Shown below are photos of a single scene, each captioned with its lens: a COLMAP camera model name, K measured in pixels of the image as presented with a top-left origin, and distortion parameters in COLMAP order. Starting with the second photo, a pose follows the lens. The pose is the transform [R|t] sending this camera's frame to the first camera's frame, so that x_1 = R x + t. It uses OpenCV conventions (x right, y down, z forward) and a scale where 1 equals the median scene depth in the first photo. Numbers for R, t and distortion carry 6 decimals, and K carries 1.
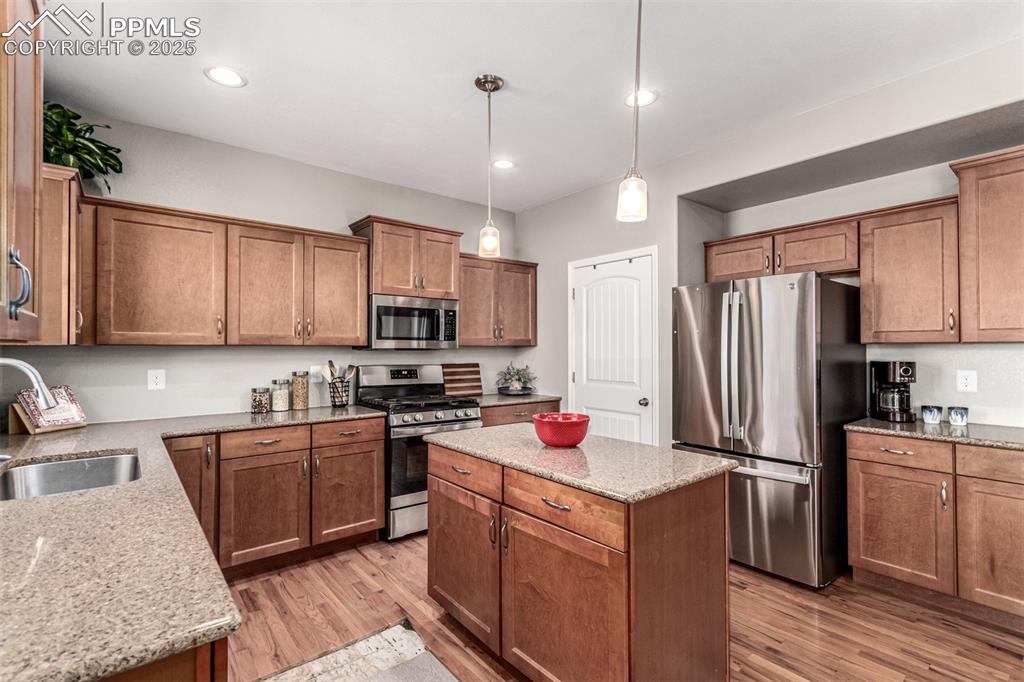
lens RADIAL K [[477.4, 0, 509.0], [0, 477.4, 341.7], [0, 0, 1]] dist [0.005219, 0.003098]
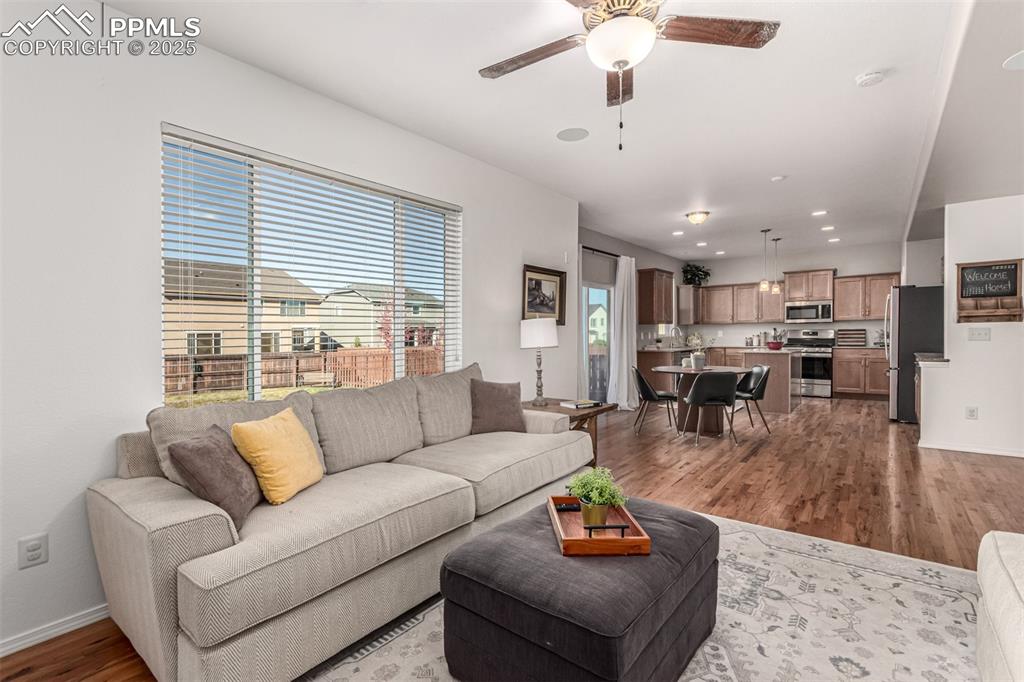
lens RADIAL K [[477.4, 0, 512.3], [0, 477.4, 348.2], [0, 0, 1]] dist [0.005219, 0.003098]
pose [[0.213868, 0.027568, -0.976474, 2.204507], [0.030381, 0.998930, 0.034856, 0.017282], [0.976390, -0.037121, 0.212802, -1.138602]]
